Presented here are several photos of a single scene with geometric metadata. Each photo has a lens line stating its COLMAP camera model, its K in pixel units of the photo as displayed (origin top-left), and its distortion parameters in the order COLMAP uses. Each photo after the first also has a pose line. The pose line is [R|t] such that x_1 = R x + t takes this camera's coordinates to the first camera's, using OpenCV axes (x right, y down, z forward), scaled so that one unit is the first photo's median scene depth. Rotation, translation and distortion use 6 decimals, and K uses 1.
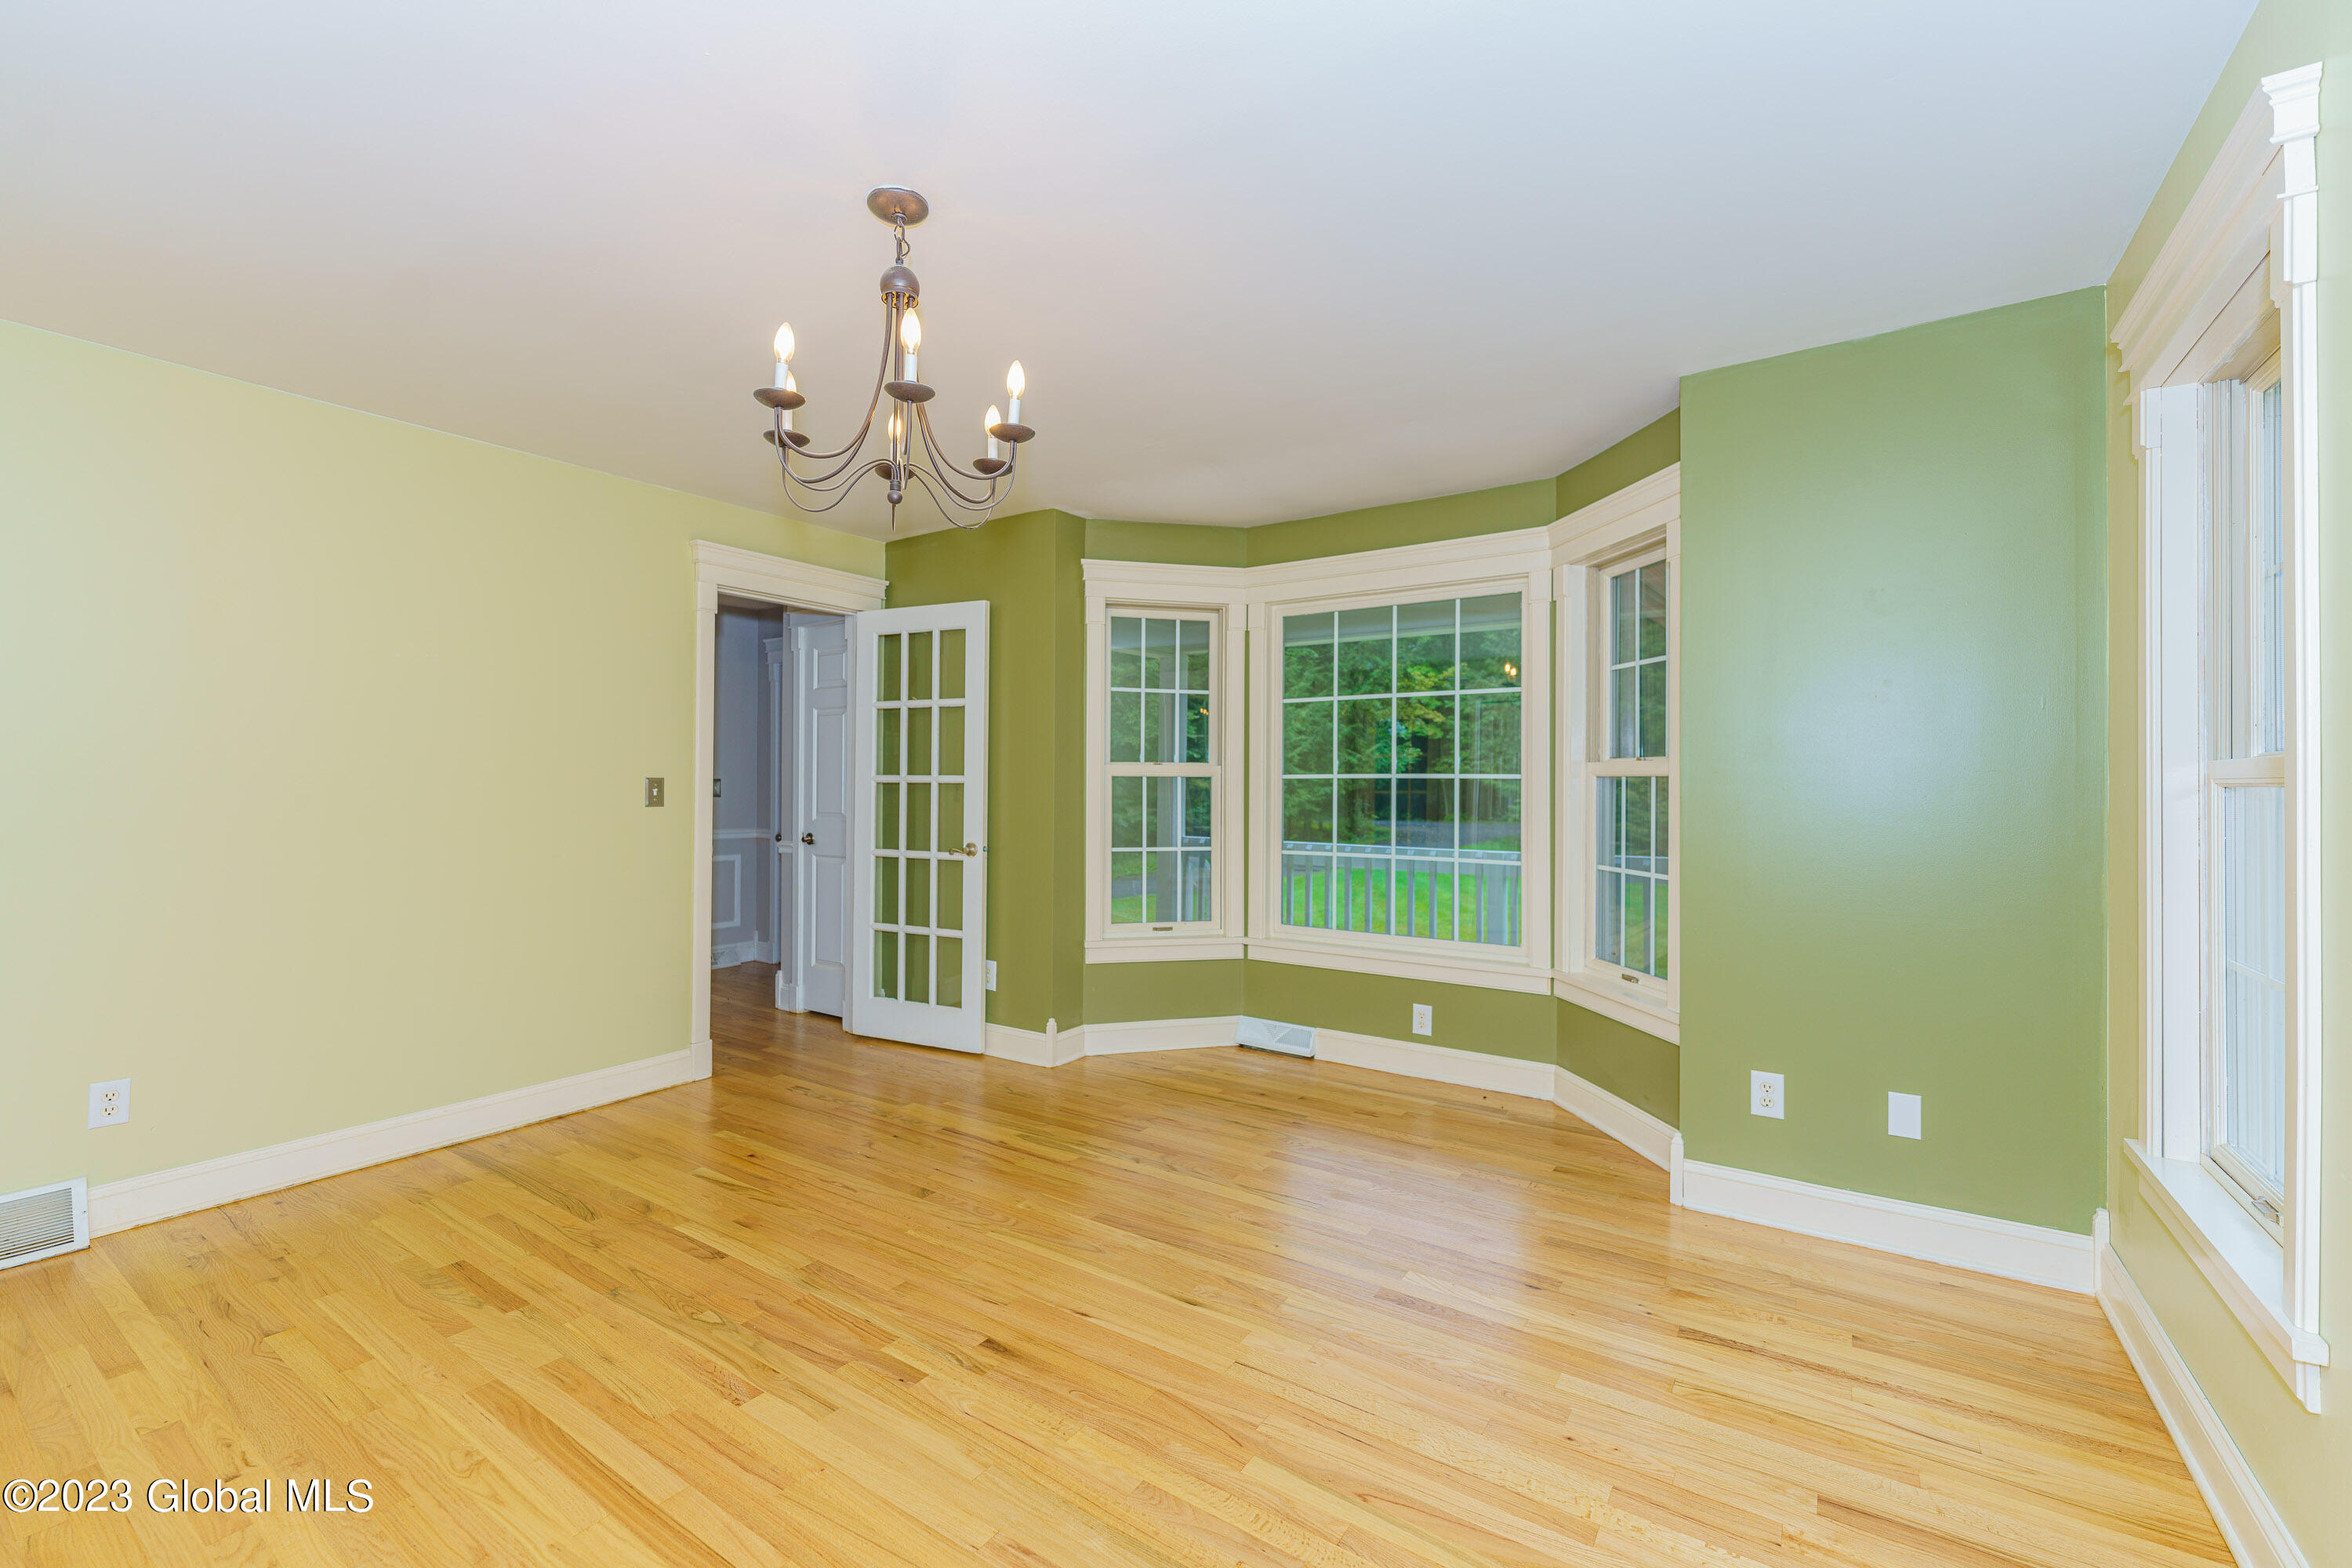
lens RADIAL K [[971.2, 0, 1176.8], [0, 971.2, 790.7], [0, 0, 1]] dist [-0.003041, -0.000304]
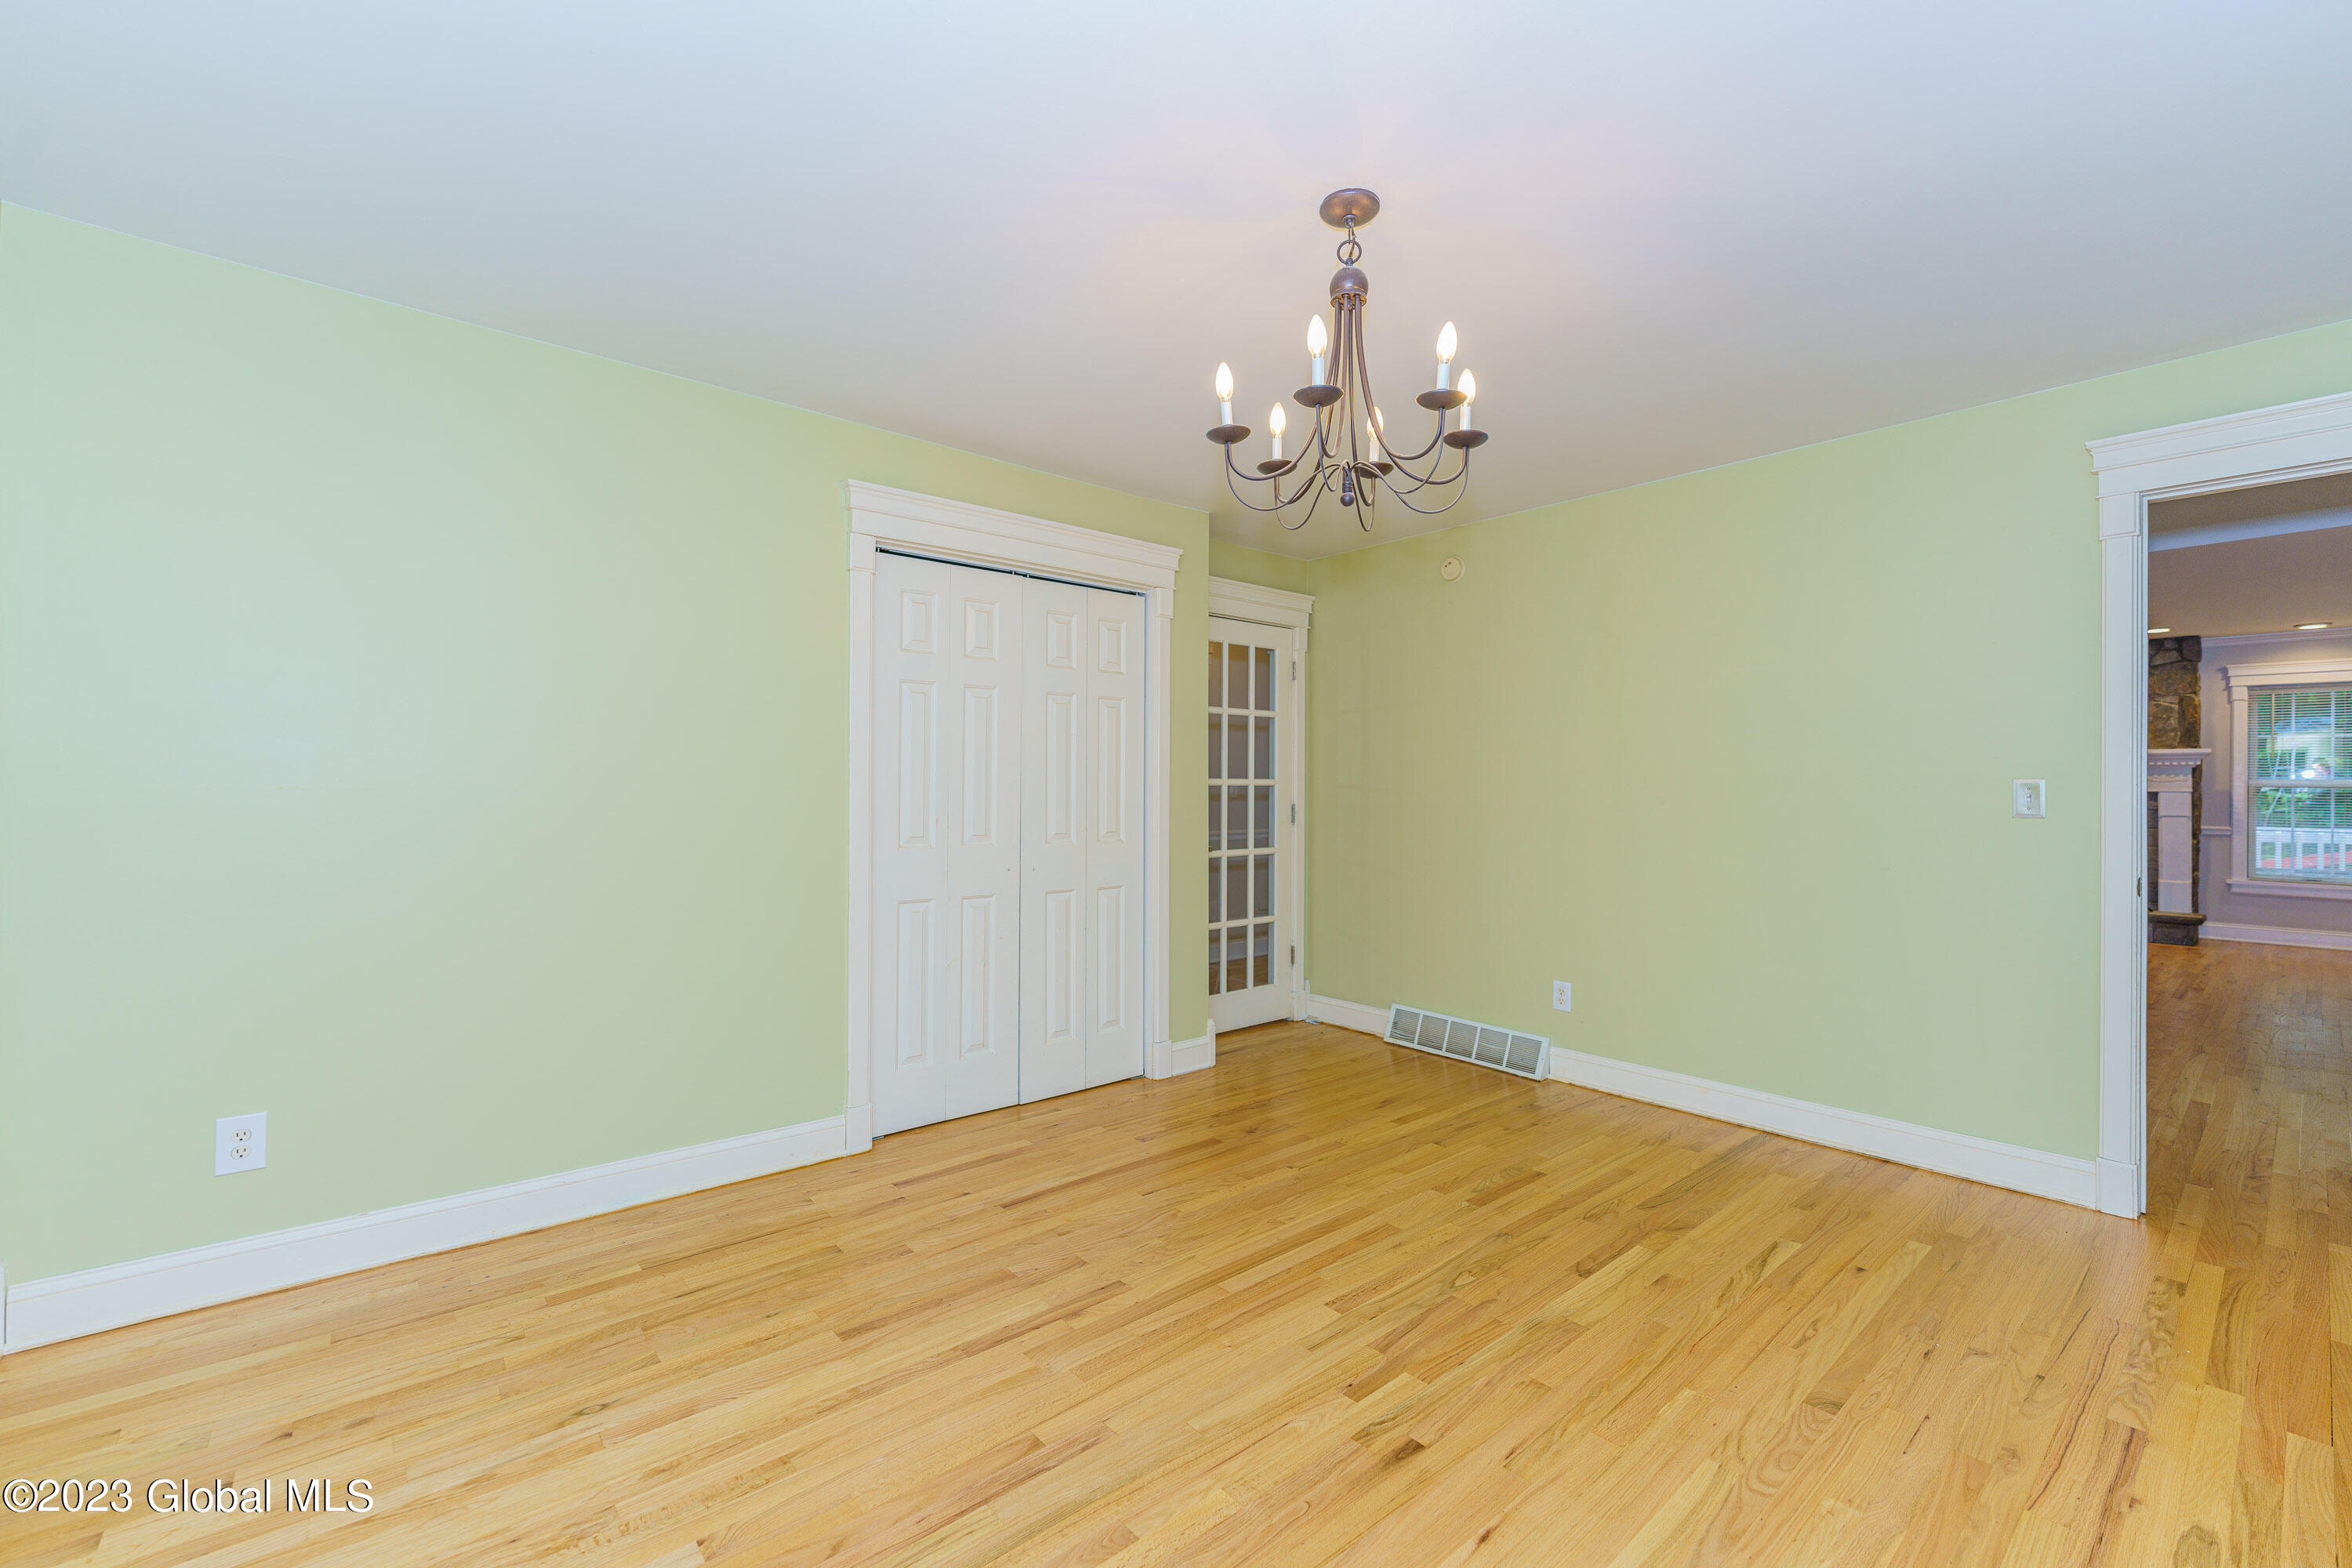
lens RADIAL K [[971.2, 0, 1176.7], [0, 971.2, 778.7], [0, 0, 1]] dist [-0.003041, -0.000304]
pose [[-0.270070, -0.010970, -0.962778, 0.561498], [-0.008629, 0.999923, -0.008973, -0.003436], [0.962802, 0.005885, -0.270144, 0.841918]]
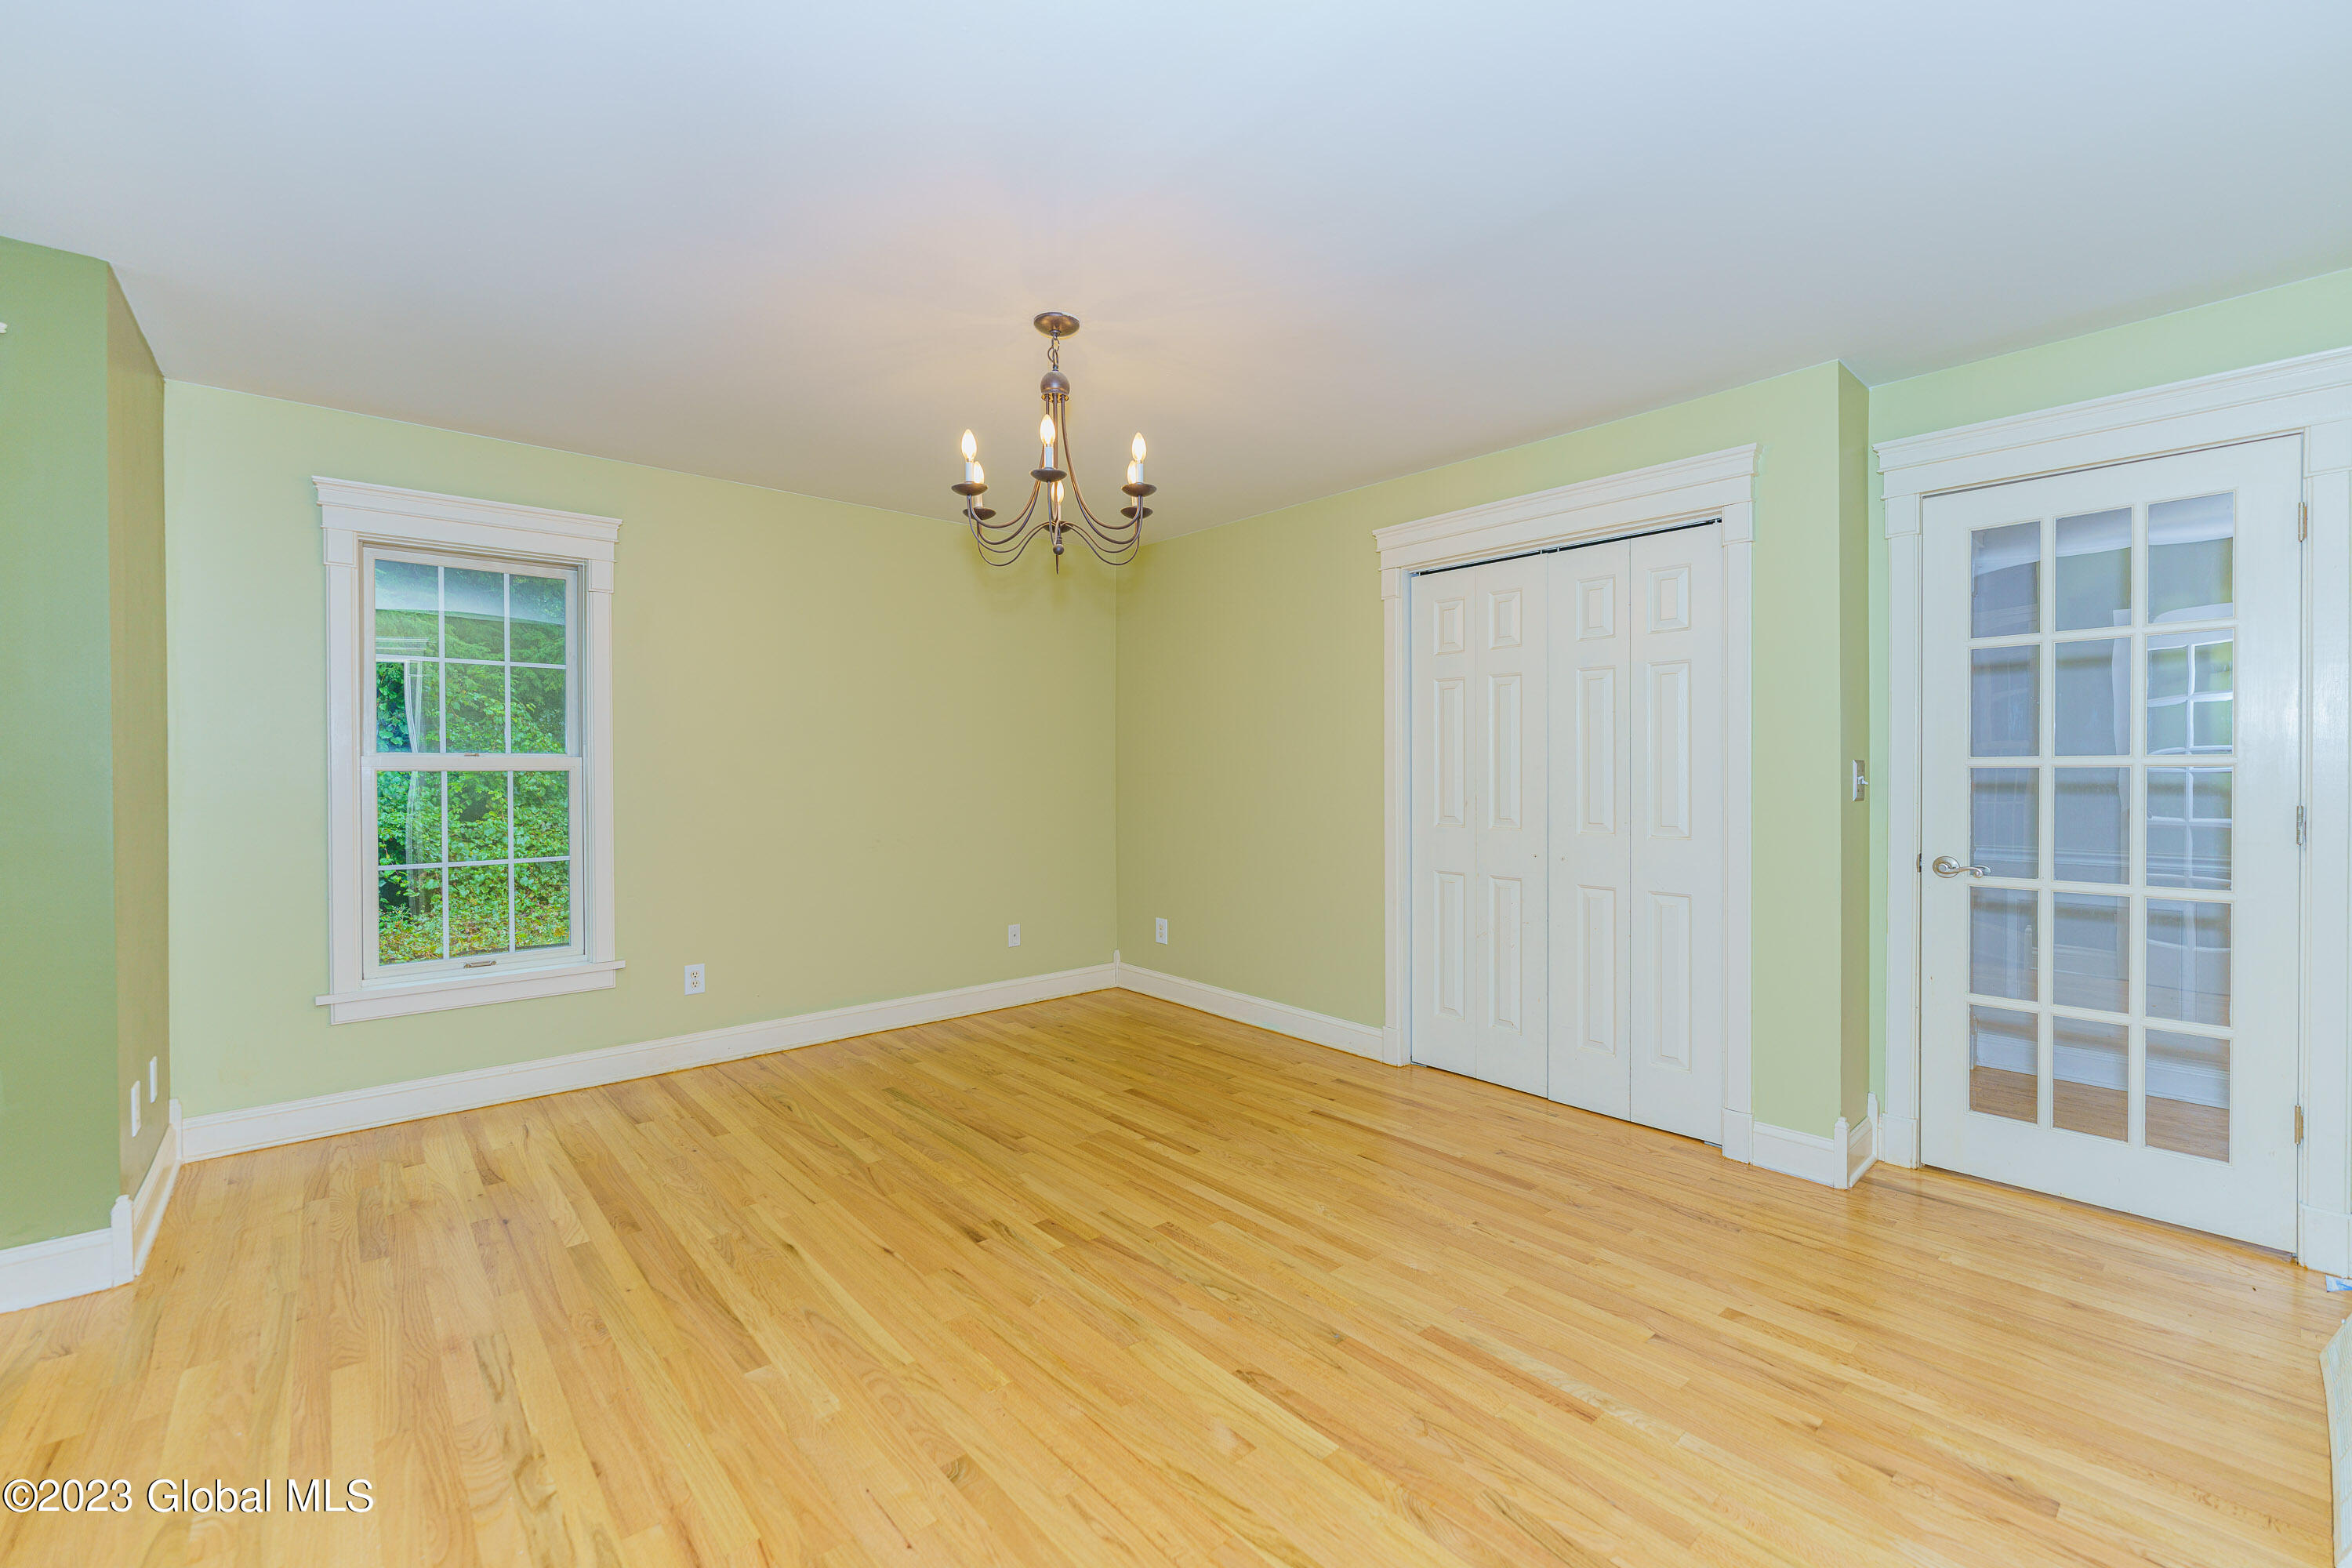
lens RADIAL K [[971.2, 0, 1171.5], [0, 971.2, 778.5], [0, 0, 1]] dist [-0.003041, -0.000304]
pose [[-0.966777, -0.003814, 0.255594, -0.594682], [-0.000663, 0.999923, 0.012415, -0.009591], [-0.255622, 0.011833, -0.966705, 1.711618]]
